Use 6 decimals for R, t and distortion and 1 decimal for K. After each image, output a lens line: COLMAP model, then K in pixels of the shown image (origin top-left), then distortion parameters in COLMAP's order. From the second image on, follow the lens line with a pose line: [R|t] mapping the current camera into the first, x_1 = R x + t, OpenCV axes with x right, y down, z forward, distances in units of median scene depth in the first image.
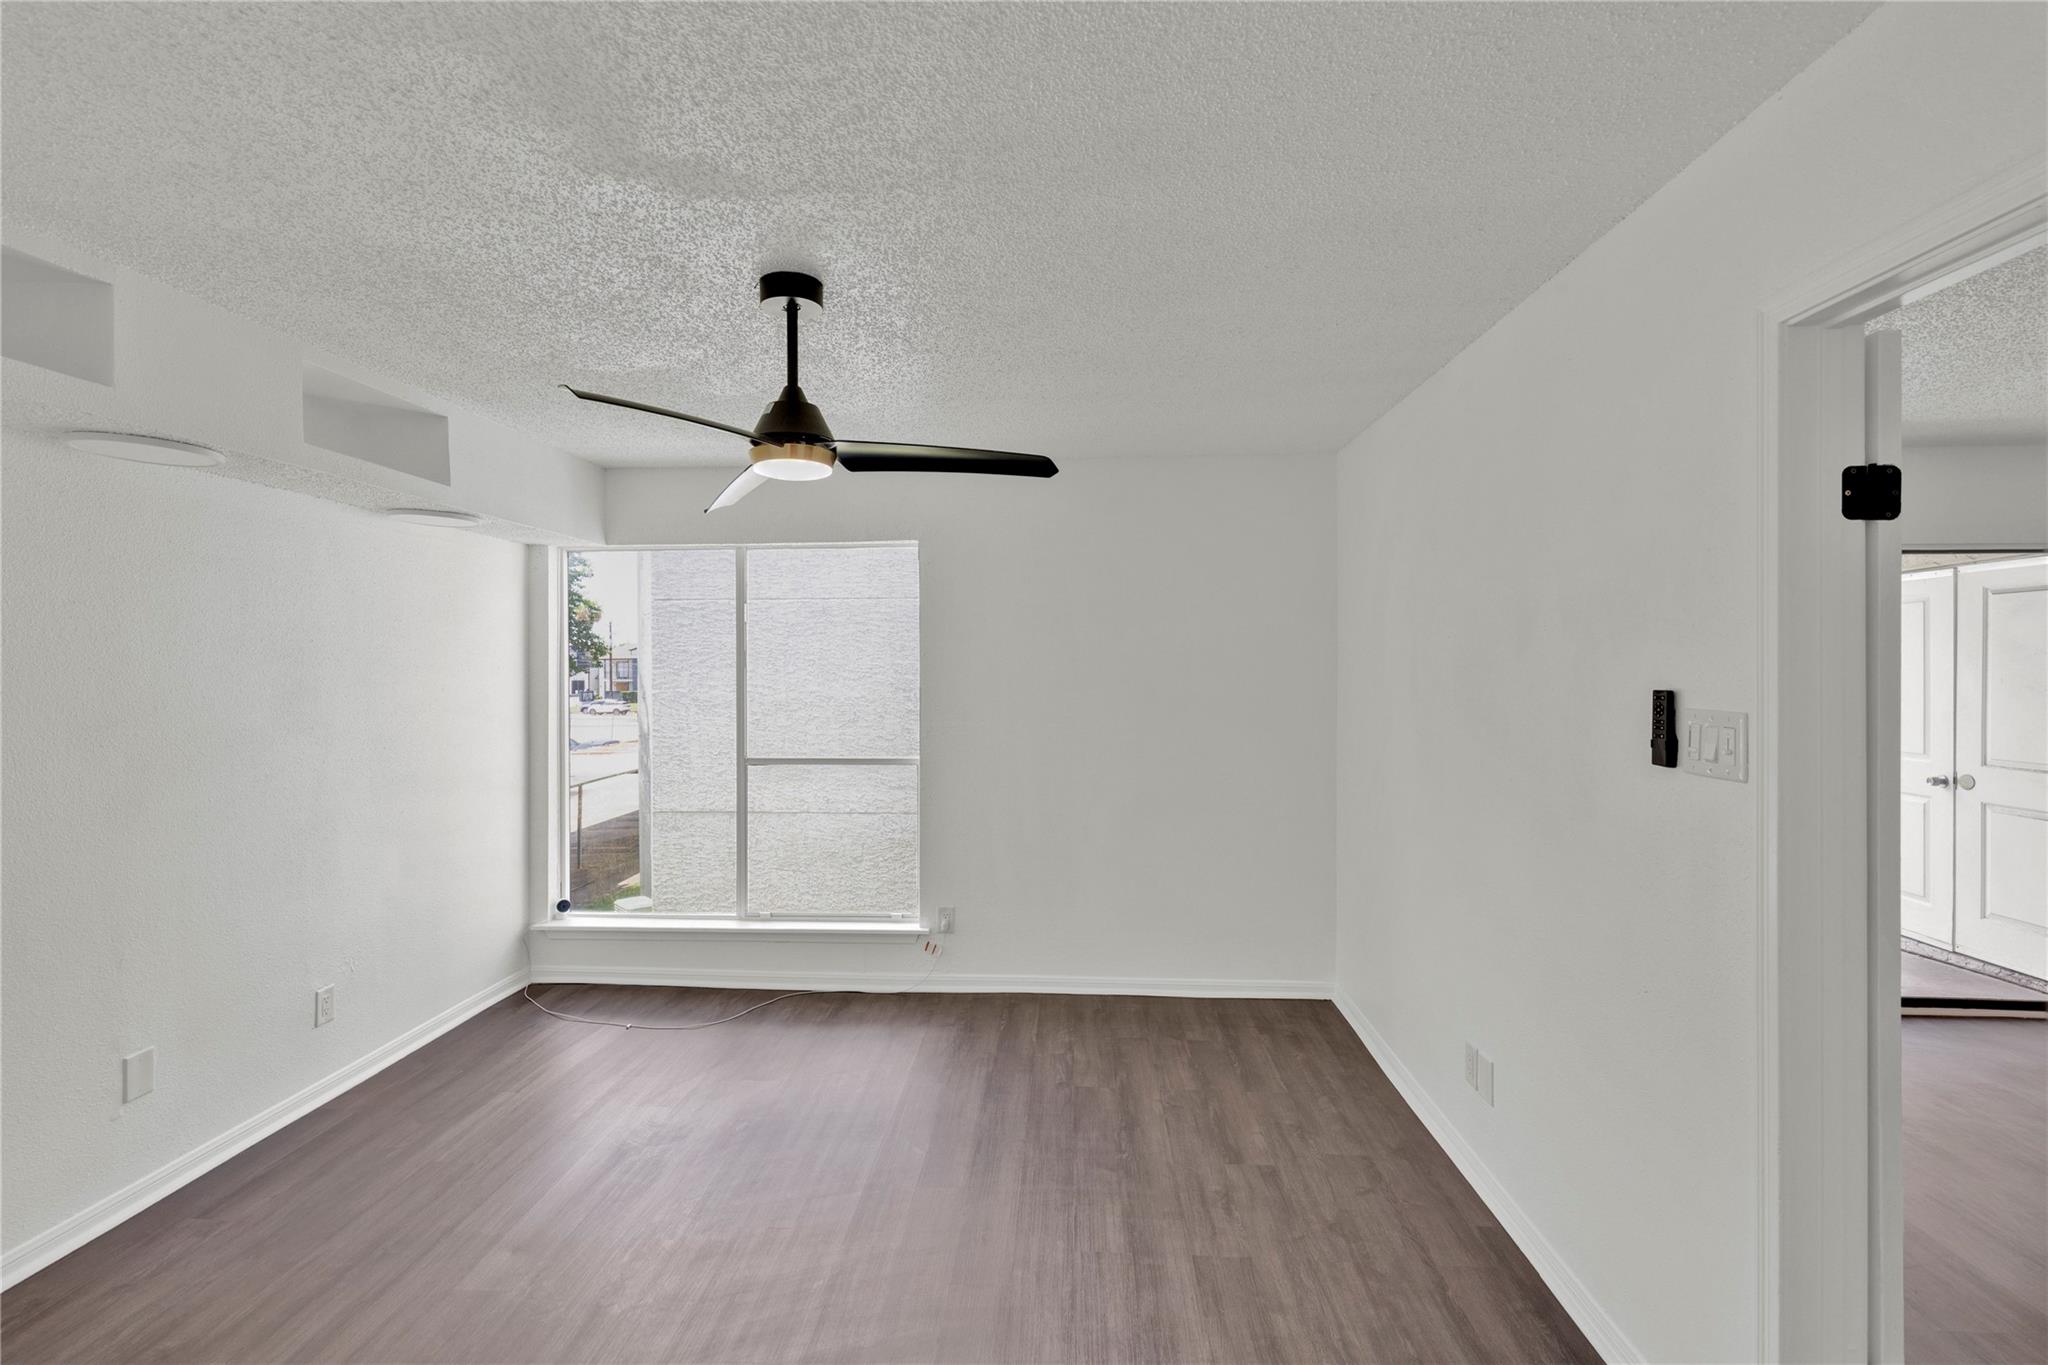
lens RADIAL K [[932.6, 0, 1015.1], [0, 932.6, 673.3], [0, 0, 1]] dist [0.011155, 0.000413]
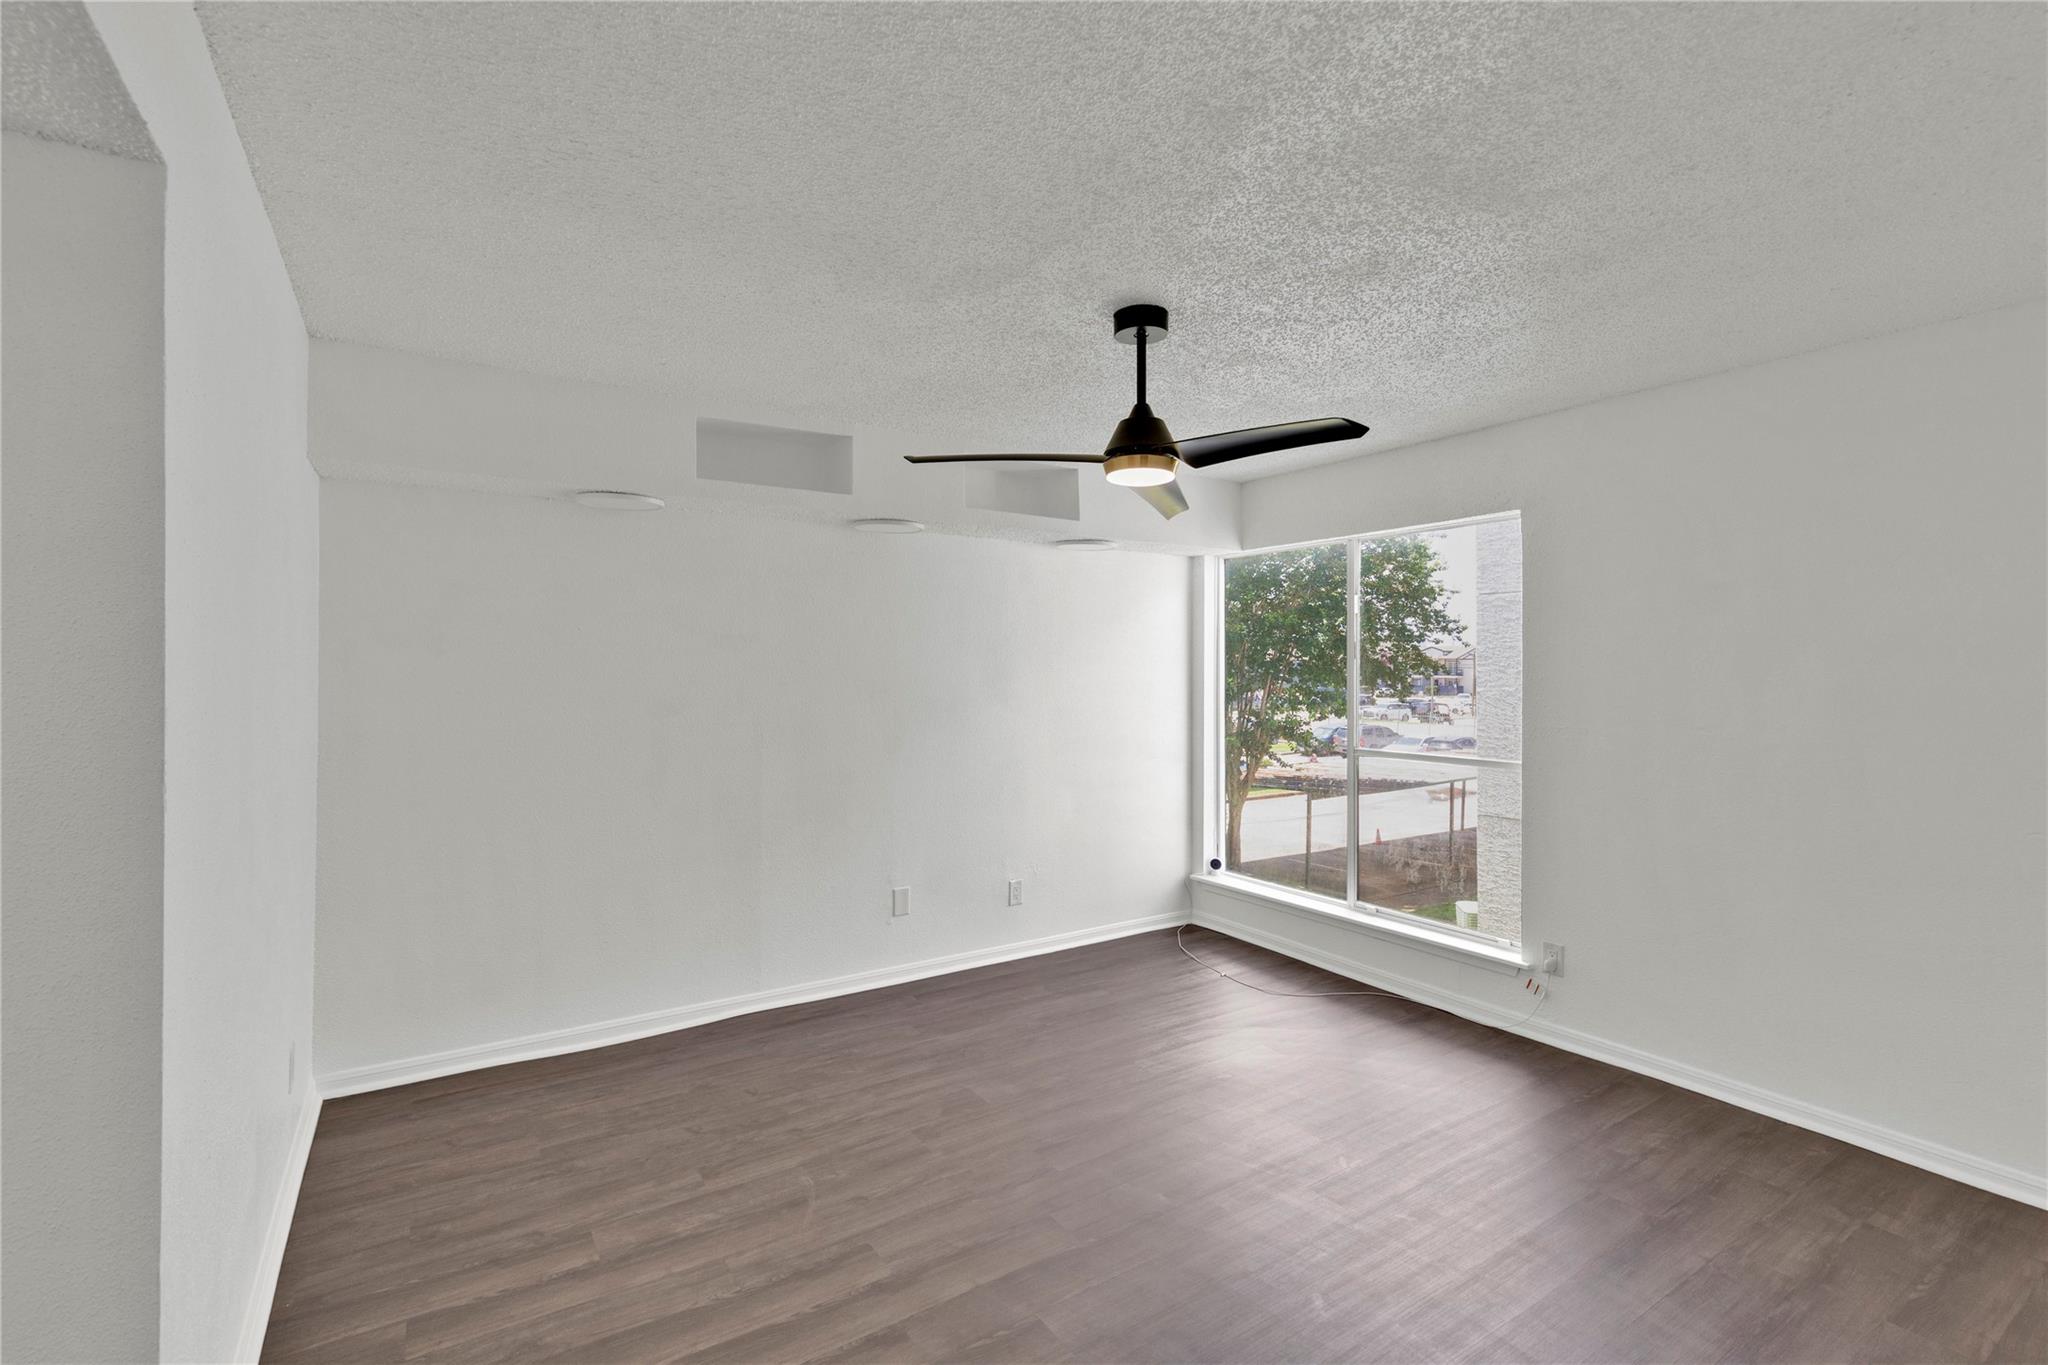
lens RADIAL K [[932.6, 0, 1009.2], [0, 932.6, 671.9], [0, 0, 1]] dist [0.011155, 0.000413]
pose [[0.595352, 0.007089, -0.803434, 0.318849], [-0.008520, 0.999961, 0.002510, 0.009168], [0.803420, 0.005351, 0.595389, 0.108662]]
